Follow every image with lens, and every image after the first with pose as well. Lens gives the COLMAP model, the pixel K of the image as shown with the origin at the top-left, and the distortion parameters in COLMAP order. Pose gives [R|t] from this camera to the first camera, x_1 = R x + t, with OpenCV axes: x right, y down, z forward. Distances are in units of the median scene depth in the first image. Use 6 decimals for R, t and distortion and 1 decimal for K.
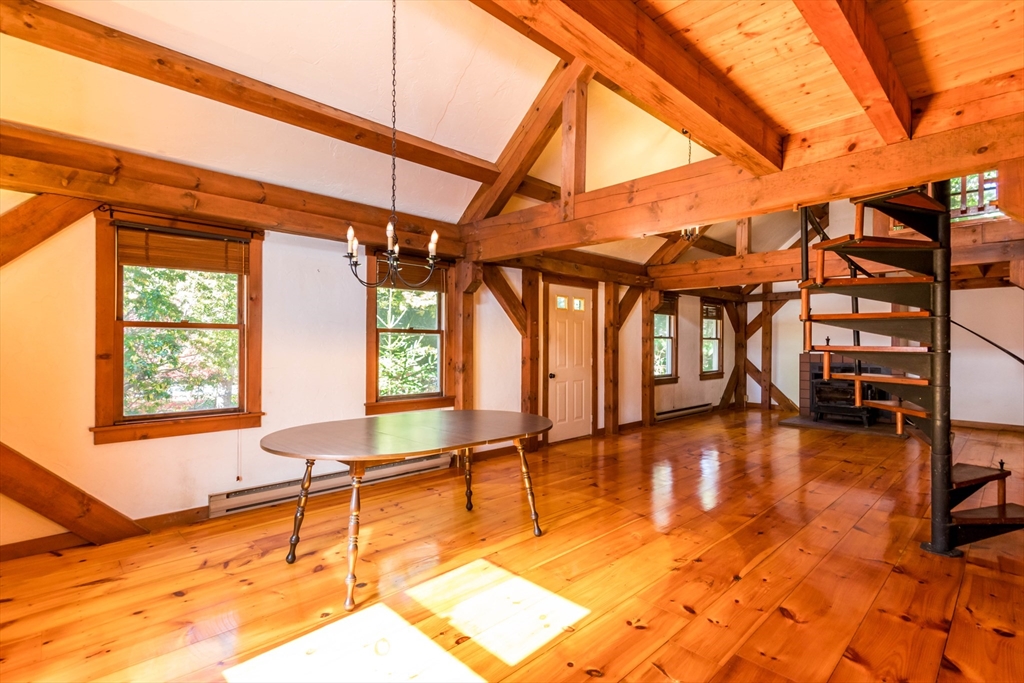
lens RADIAL K [[482.5, 0, 507.3], [0, 482.5, 346.0], [0, 0, 1]] dist [0.002271, 0.000377]
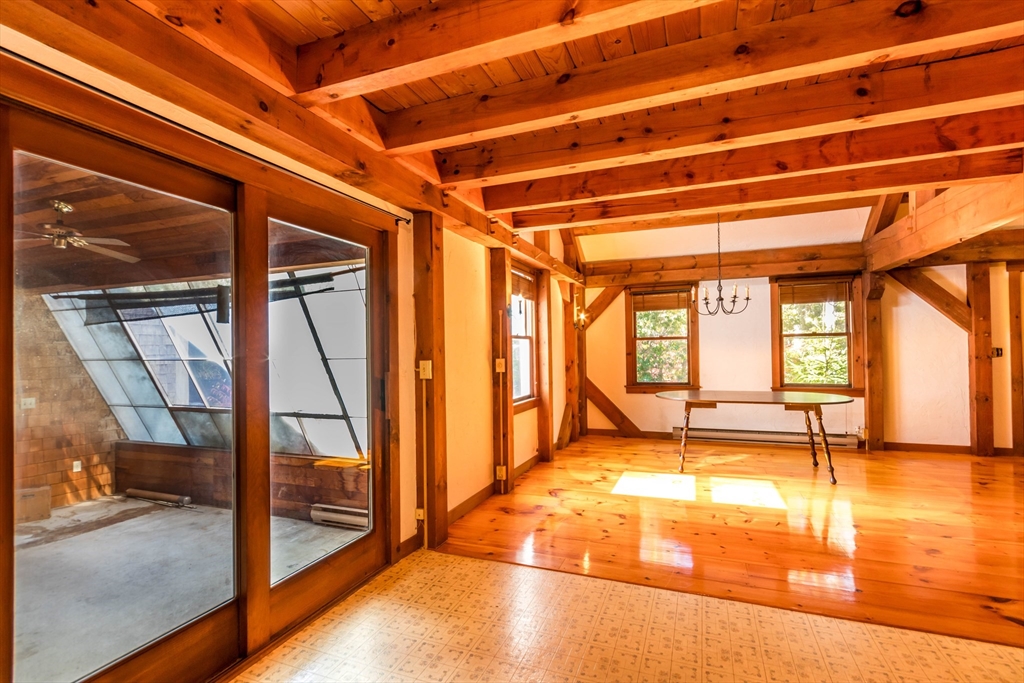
lens RADIAL K [[482.5, 0, 516.6], [0, 482.5, 345.2], [0, 0, 1]] dist [0.002271, 0.000377]
pose [[0.419052, -0.020333, -0.907734, 0.879669], [0.015988, 0.999759, -0.015014, 0.005356], [0.907821, -0.008222, 0.419277, -0.364001]]
